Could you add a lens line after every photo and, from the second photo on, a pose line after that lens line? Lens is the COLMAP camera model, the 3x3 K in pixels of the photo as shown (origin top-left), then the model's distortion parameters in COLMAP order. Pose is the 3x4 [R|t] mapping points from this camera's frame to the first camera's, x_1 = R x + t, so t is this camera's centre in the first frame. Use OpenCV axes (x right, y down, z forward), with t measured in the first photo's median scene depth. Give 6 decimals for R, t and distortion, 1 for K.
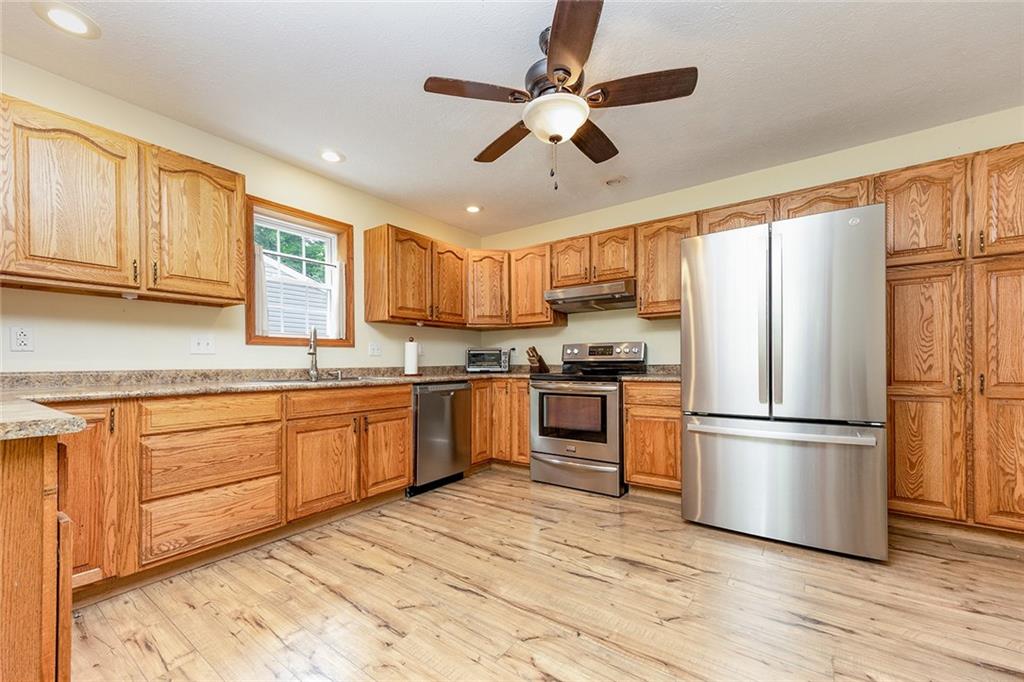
lens RADIAL K [[401.9, 0, 507.9], [0, 401.9, 365.9], [0, 0, 1]] dist [0.010528, 0.000091]
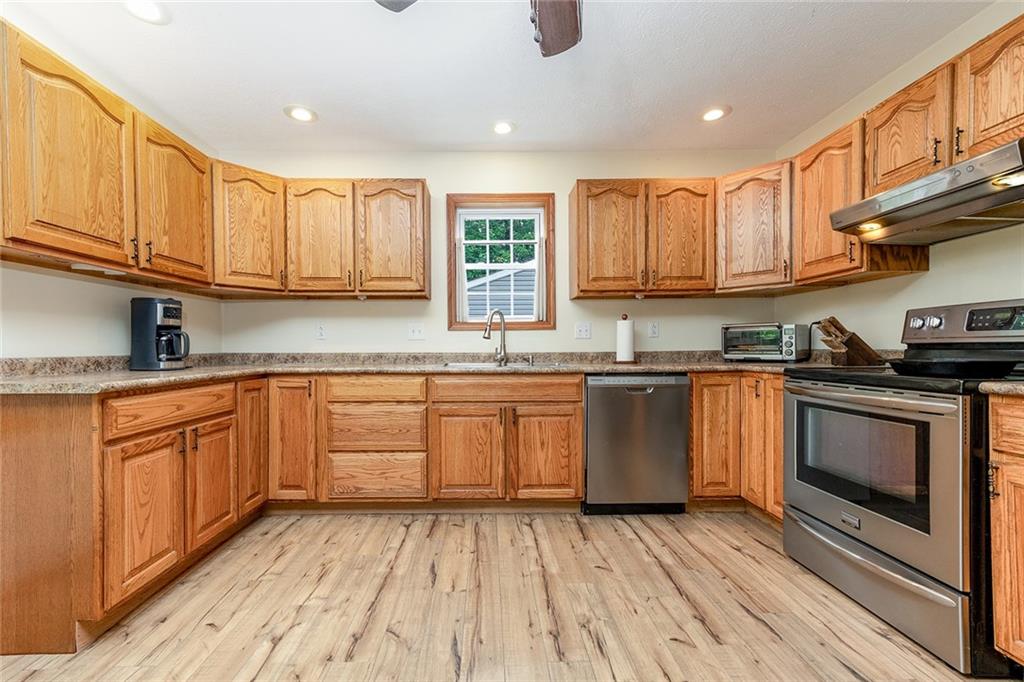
lens RADIAL K [[432.3, 0, 495.2], [0, 432.3, 354.3], [0, 0, 1]] dist [0.008269, 0.000470]
pose [[0.600442, 0.014613, -0.799535, 0.369803], [-0.004249, 0.999877, 0.015083, -0.005921], [0.799657, -0.005659, 0.600430, 0.378525]]
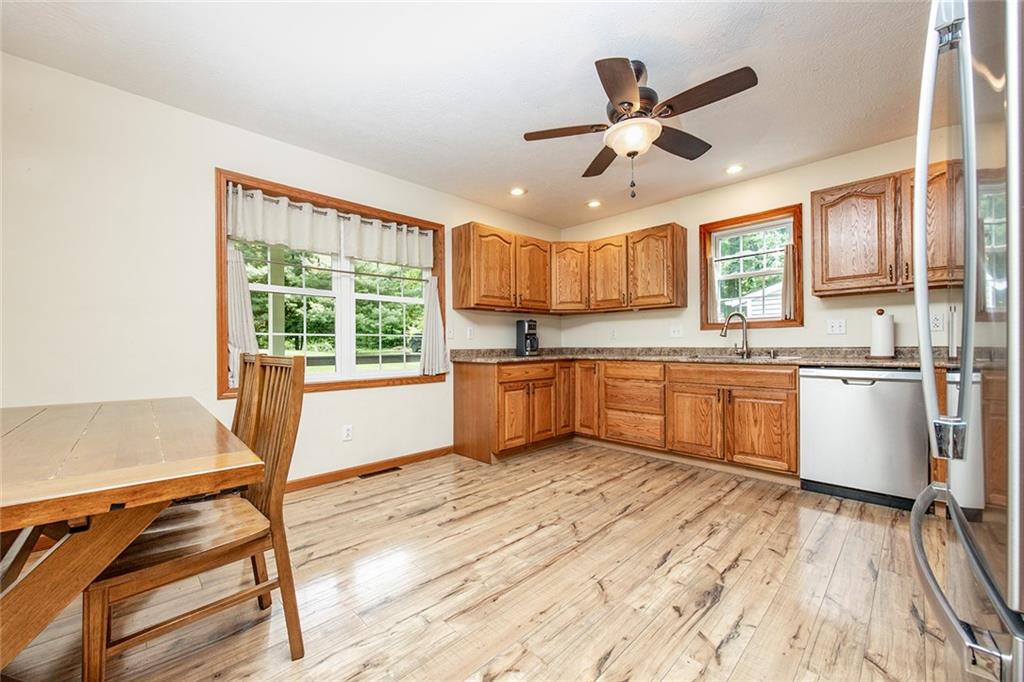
lens RADIAL K [[403.4, 0, 496.6], [0, 403.4, 344.9], [0, 0, 1]] dist [0.000052, 0.000035]
pose [[-0.183333, 0.006461, -0.983030, 0.869241], [0.003676, 0.999976, 0.005886, -0.011781], [0.983044, -0.002535, -0.183353, 0.535248]]
